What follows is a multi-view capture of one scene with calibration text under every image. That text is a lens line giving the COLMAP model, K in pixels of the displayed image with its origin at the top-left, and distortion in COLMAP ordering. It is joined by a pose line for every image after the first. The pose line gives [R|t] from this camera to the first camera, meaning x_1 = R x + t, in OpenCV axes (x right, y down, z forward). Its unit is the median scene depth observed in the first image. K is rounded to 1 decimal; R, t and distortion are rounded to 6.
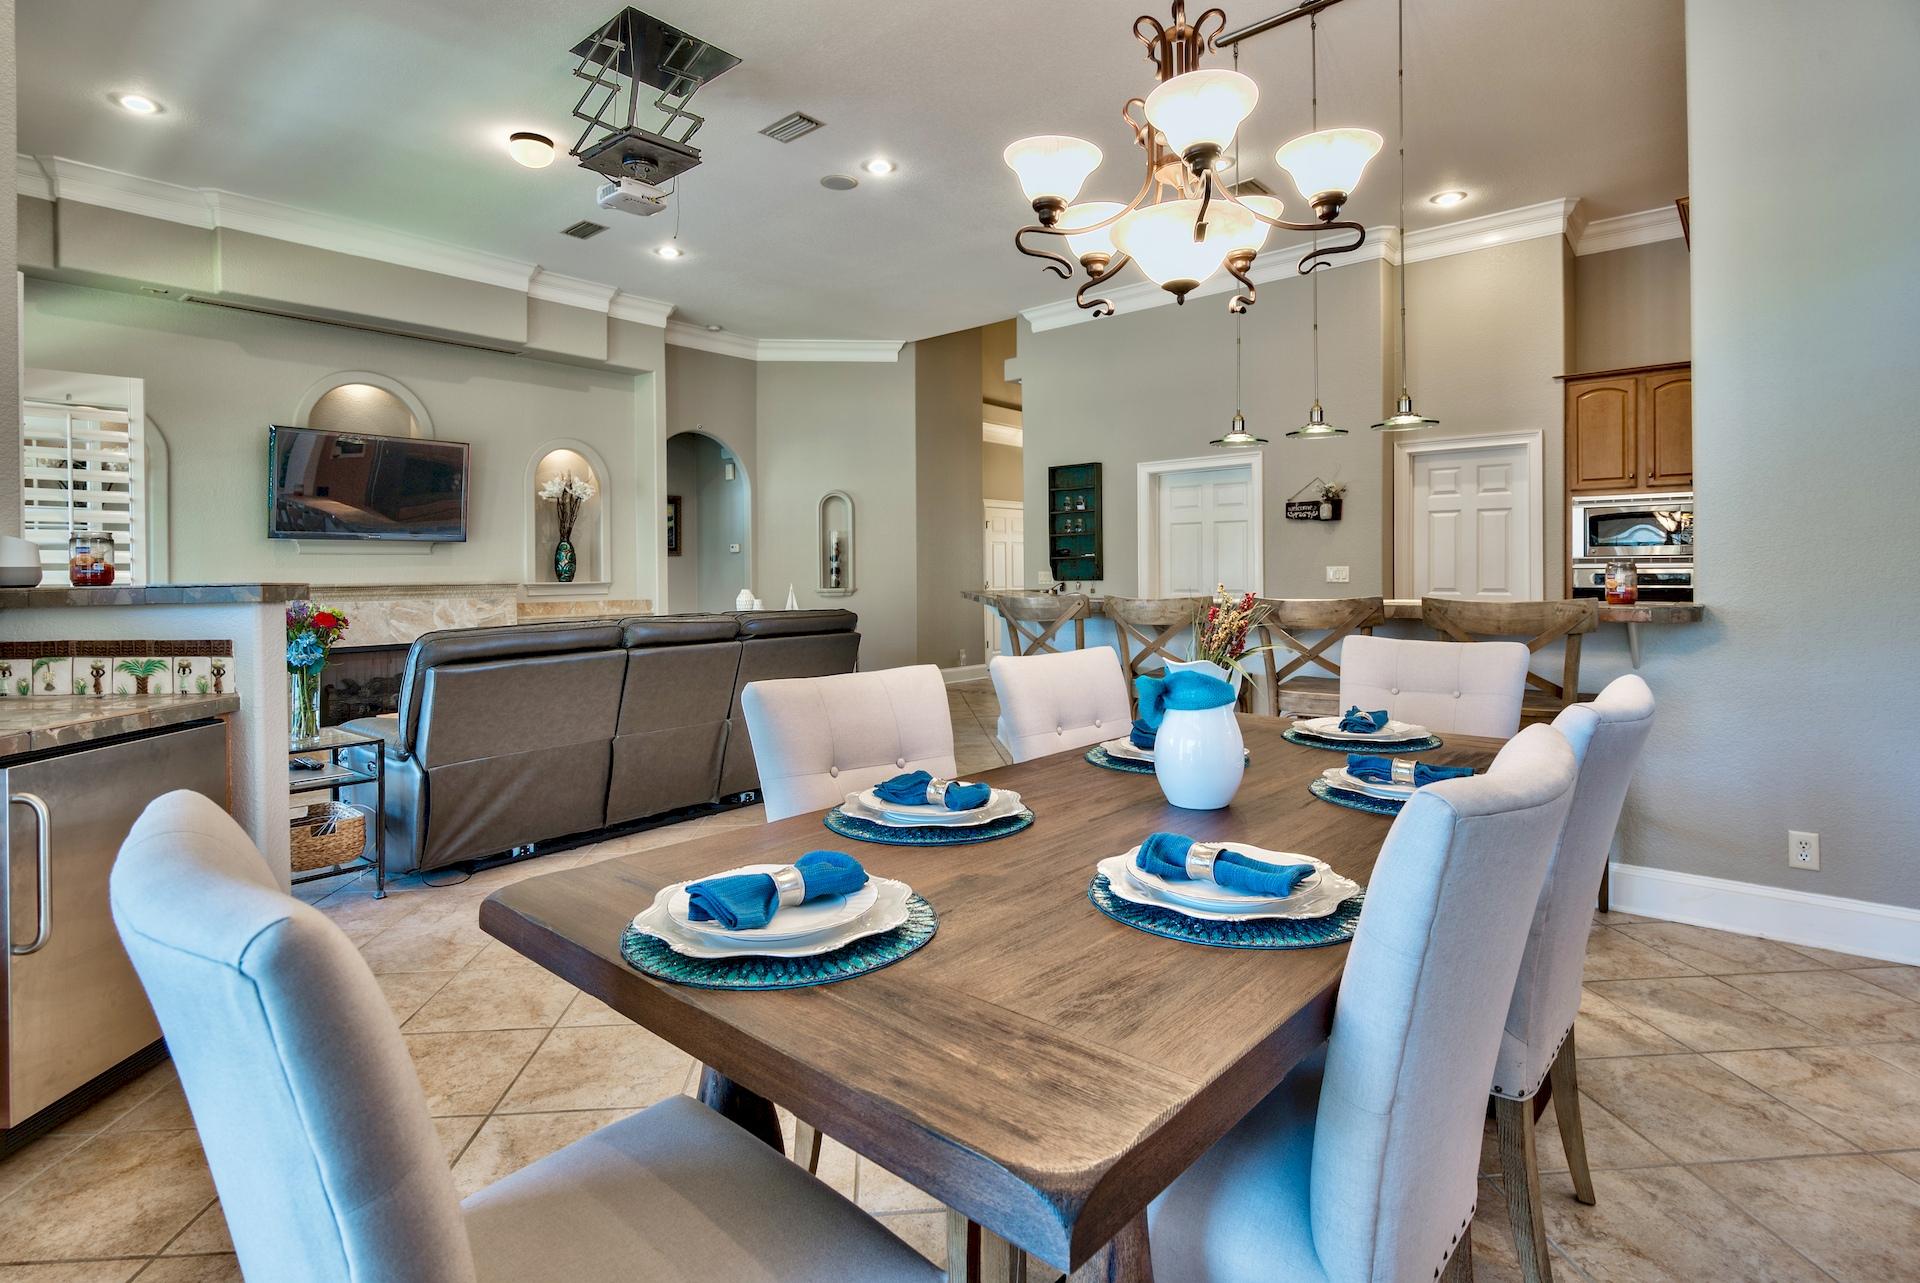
lens RADIAL K [[942.0, 0, 957.2], [0, 942.0, 571.0], [0, 0, 1]] dist [-0.001628, -0.000440]
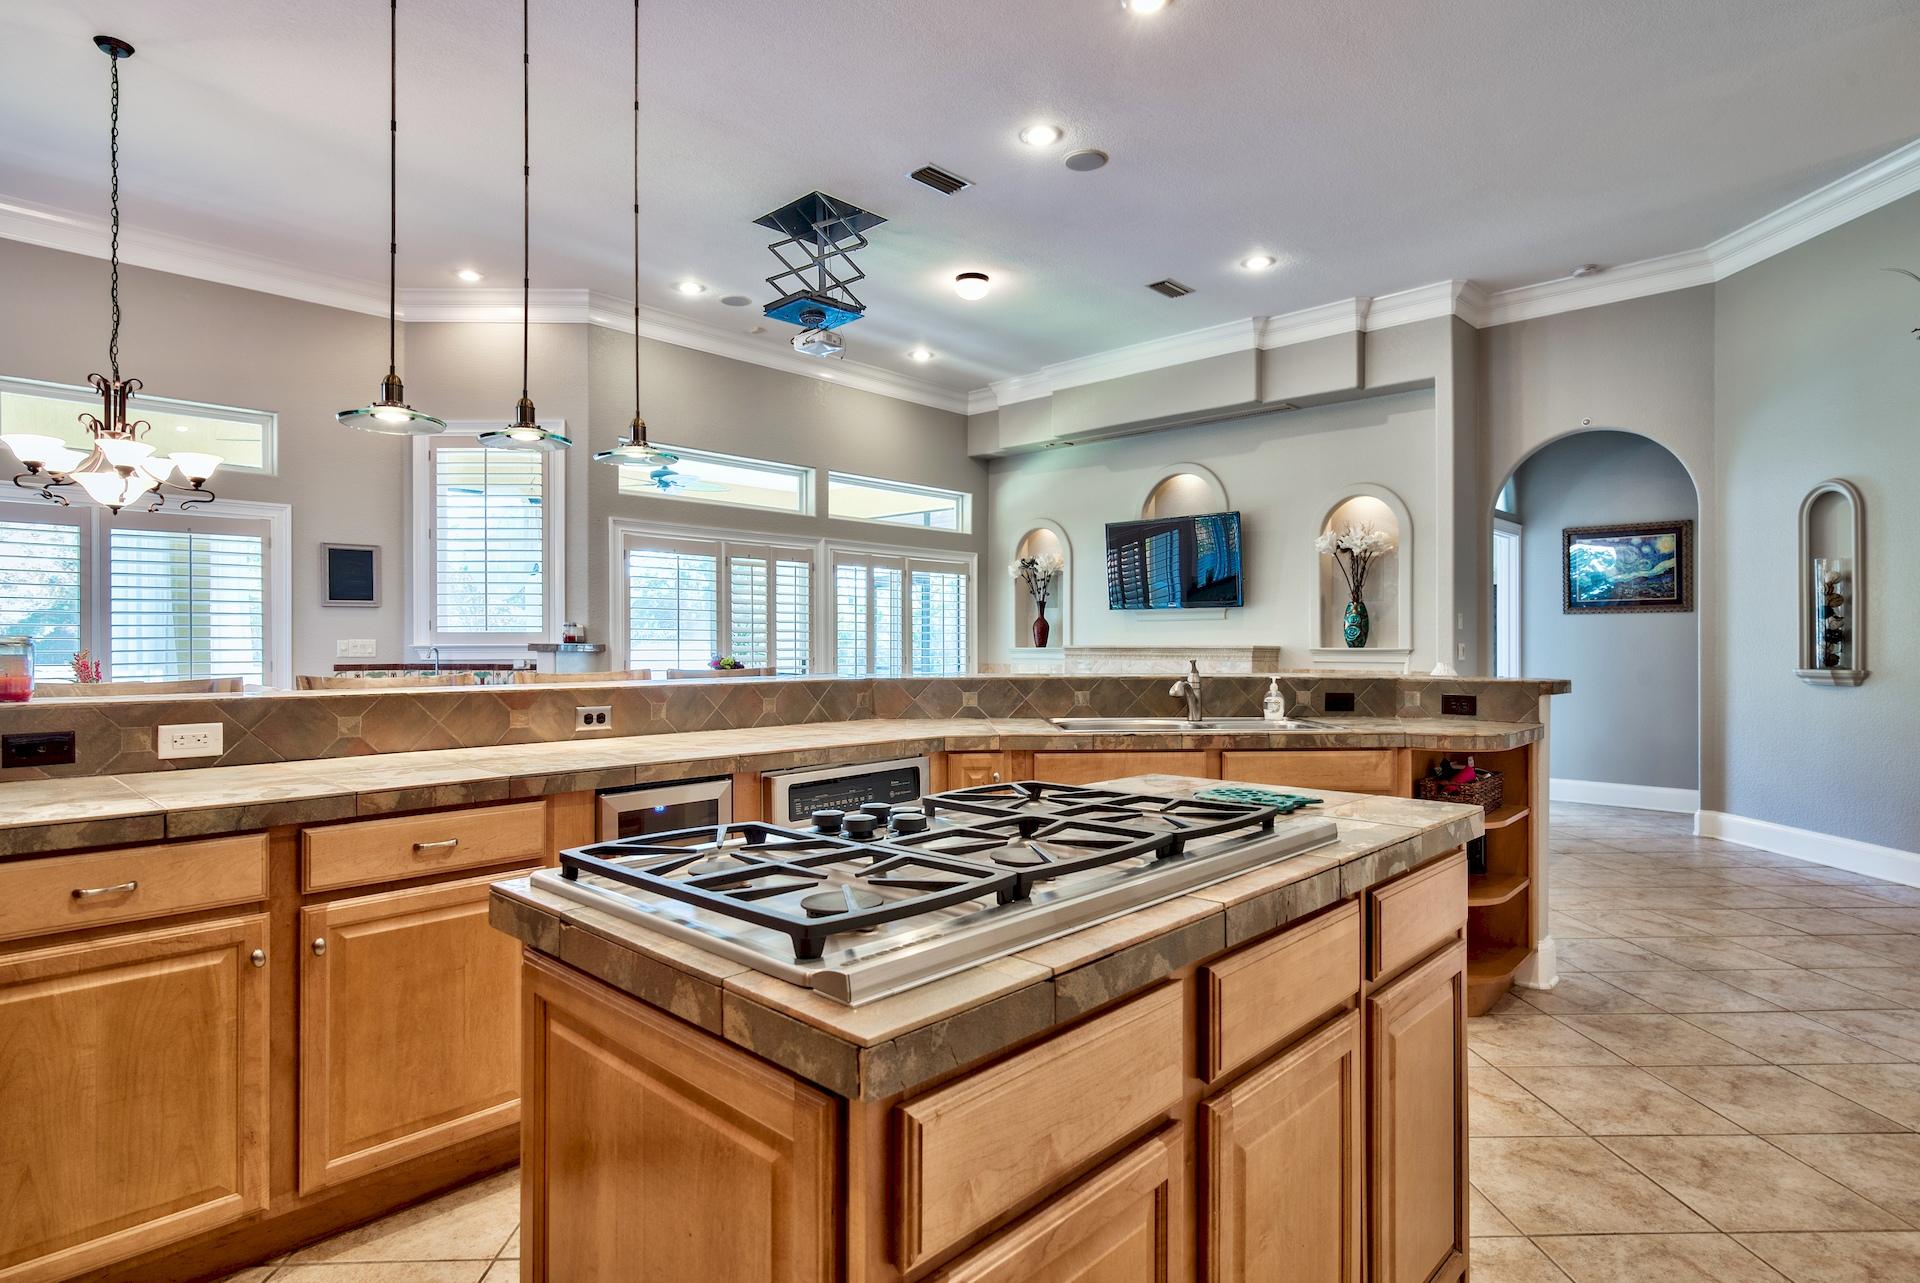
lens RADIAL K [[1015.3, 0, 963.6], [0, 1015.3, 641.2], [0, 0, 1]] dist [-0.000610, 0.000084]
pose [[-0.035724, 0.010355, -0.999308, 0.584107], [0.002127, 0.999945, 0.010286, -0.004963], [0.999359, -0.001758, -0.035744, 0.715042]]
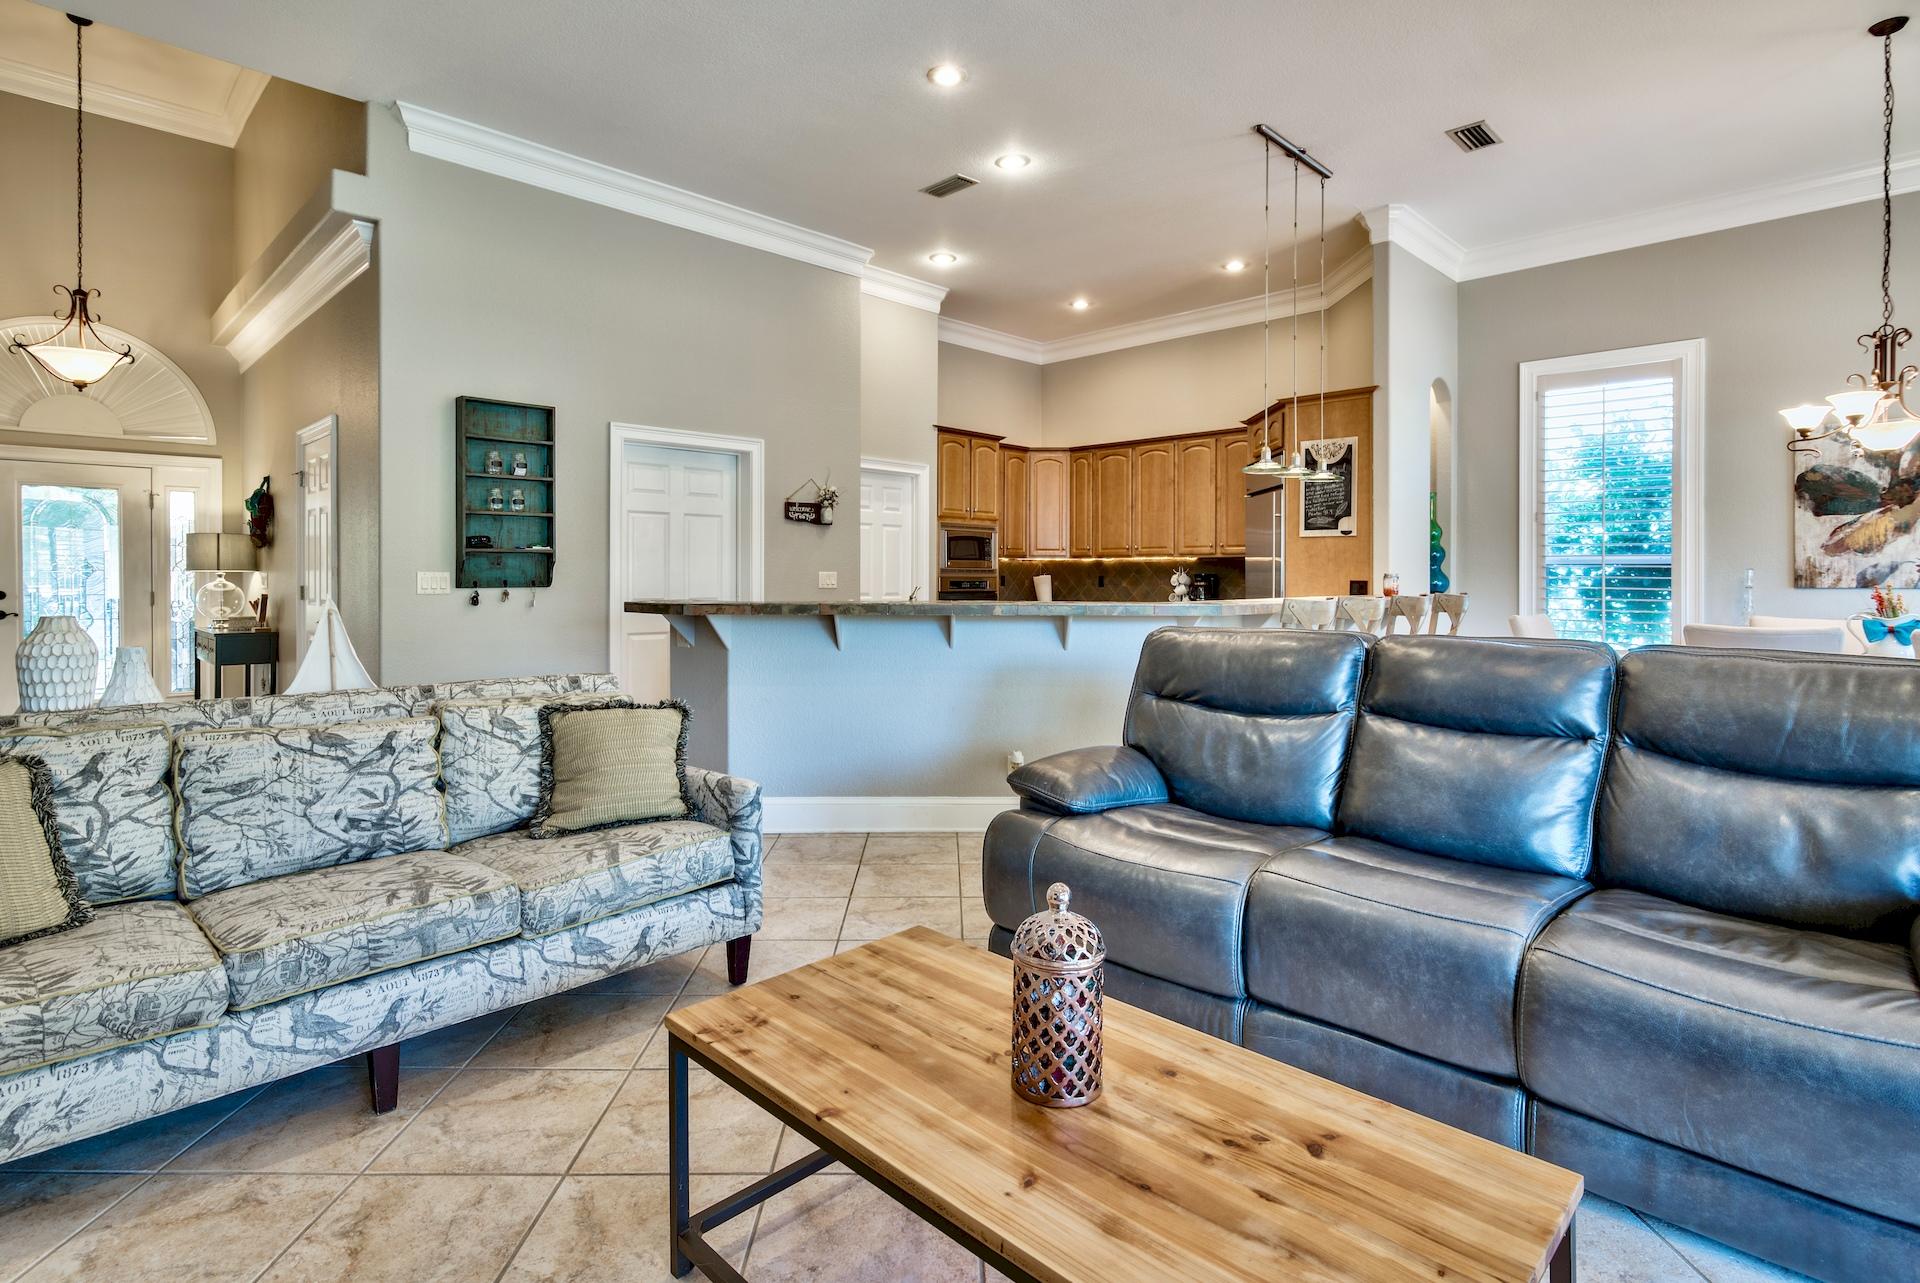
lens RADIAL K [[958.0, 0, 931.8], [0, 958.0, 583.4], [0, 0, 1]] dist [-0.003840, -0.000787]
pose [[0.083705, 0.003513, 0.996484, -0.543555], [-0.005453, 0.999980, -0.003067, 0.008886], [-0.996476, -0.005177, 0.083723, 0.747234]]
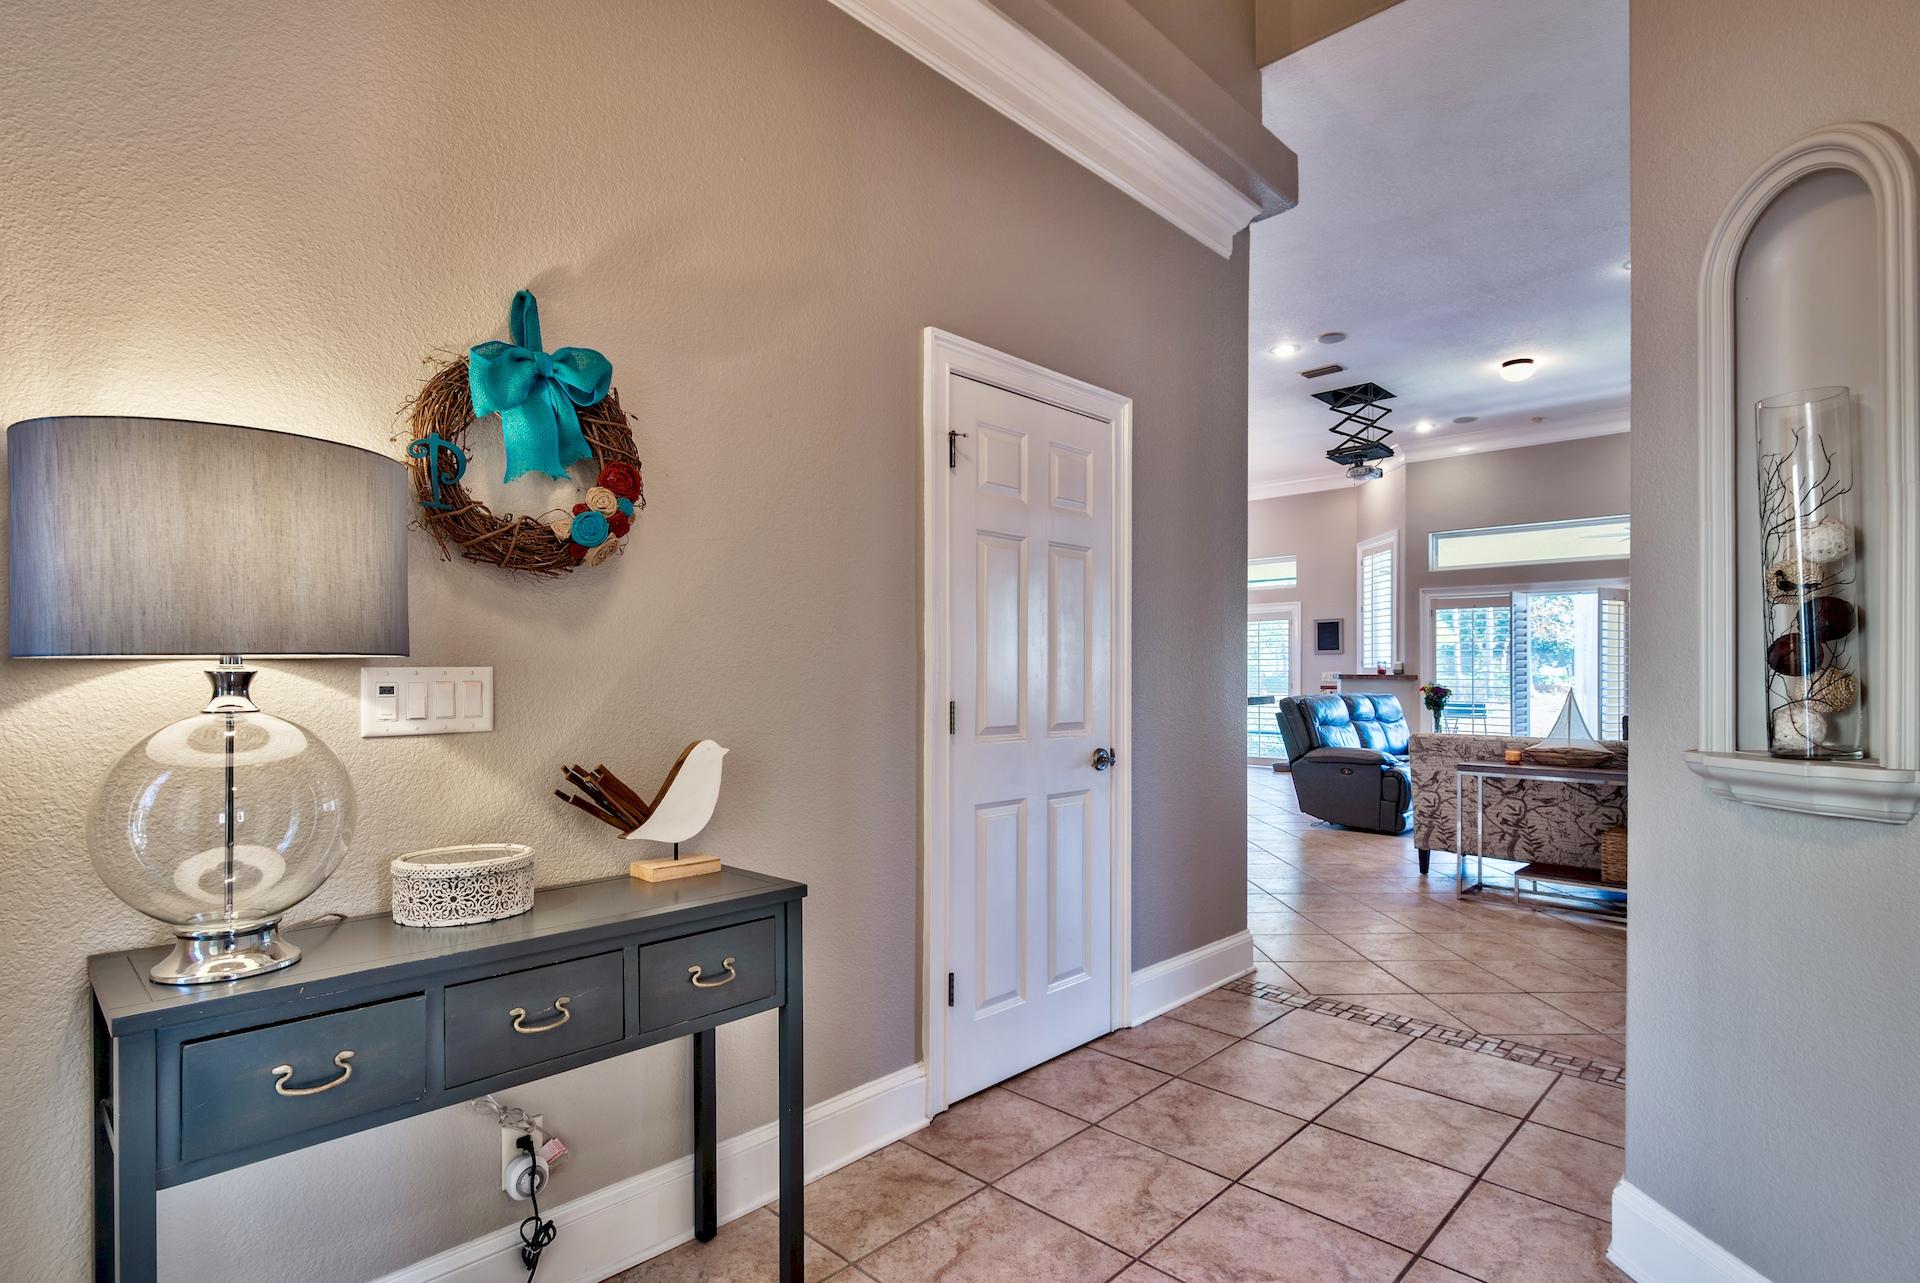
lens RADIAL K [[956.0, 0, 959.4], [0, 956.0, 669.8], [0, 0, 1]] dist [-0.001074, -0.000065]
pose [[-0.998736, 0.009628, 0.049336, 0.223499], [0.009468, 0.999949, -0.003479, -0.001157], [-0.049367, -0.003007, -0.998776, 1.719350]]
